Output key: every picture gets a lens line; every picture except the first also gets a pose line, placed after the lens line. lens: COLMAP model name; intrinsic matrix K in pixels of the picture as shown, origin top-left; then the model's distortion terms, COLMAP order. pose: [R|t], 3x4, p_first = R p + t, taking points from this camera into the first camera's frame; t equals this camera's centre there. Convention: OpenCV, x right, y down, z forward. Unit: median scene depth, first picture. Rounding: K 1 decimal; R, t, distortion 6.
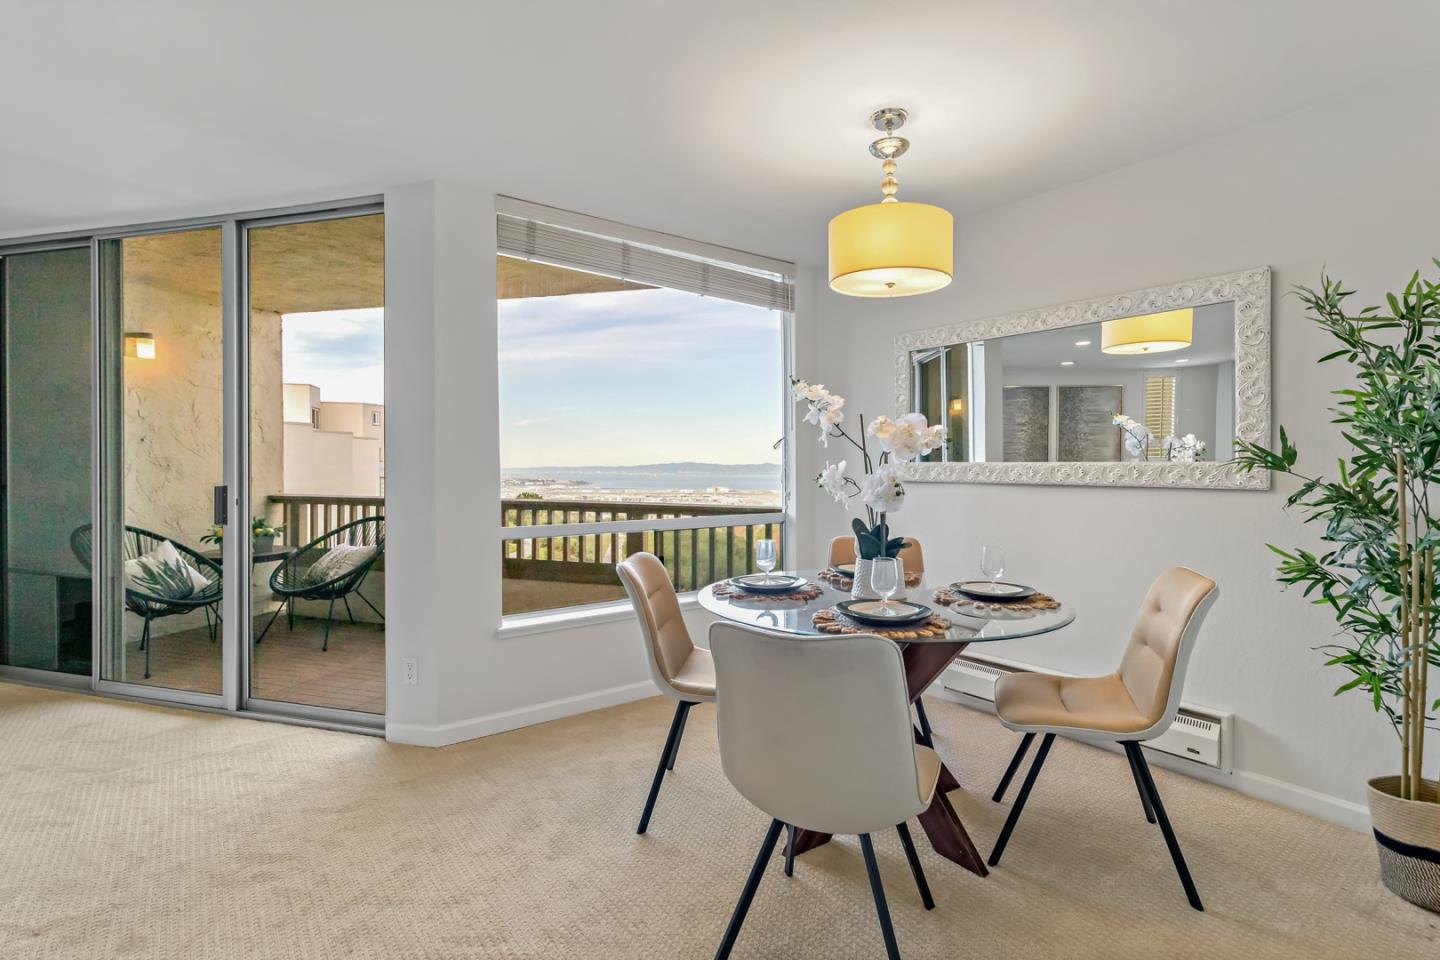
lens RADIAL K [[602.5, 0, 720.0], [0, 602.5, 480.0], [0, 0, 1]] dist [0.000023, 0.000023]
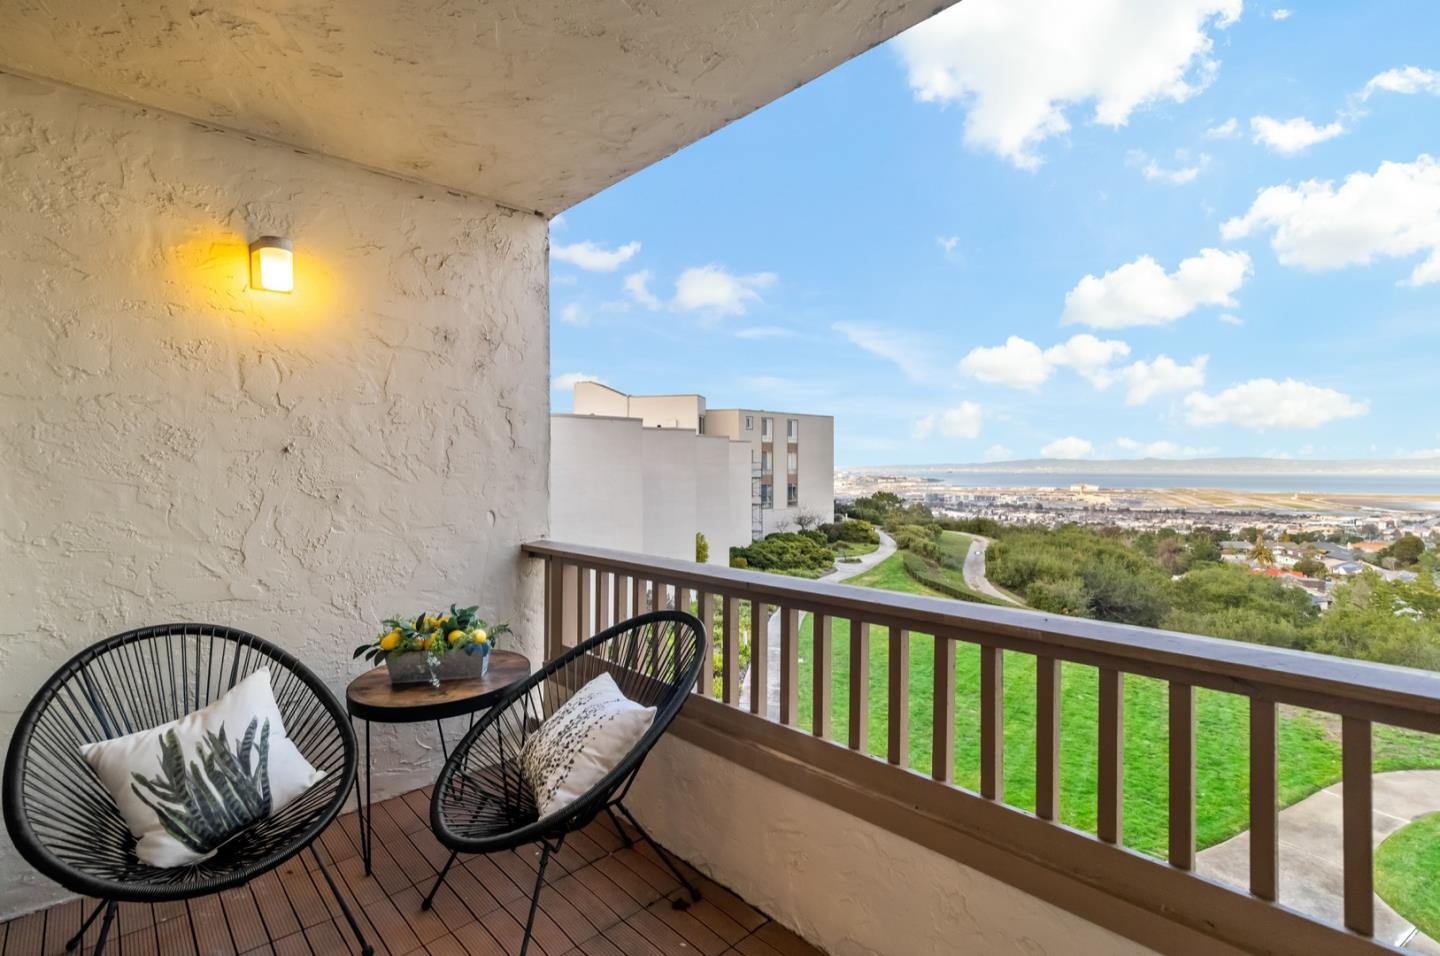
lens RADIAL K [[649.7, 0, 720.0], [0, 649.7, 478.0], [0, 0, 1]] dist [0.003654, 0.000785]
pose [[0.845163, 0.004540, -0.534490, -0.315639], [-0.007383, 0.999968, -0.003181, -0.040331], [0.534458, 0.006635, 0.845169, 0.674747]]
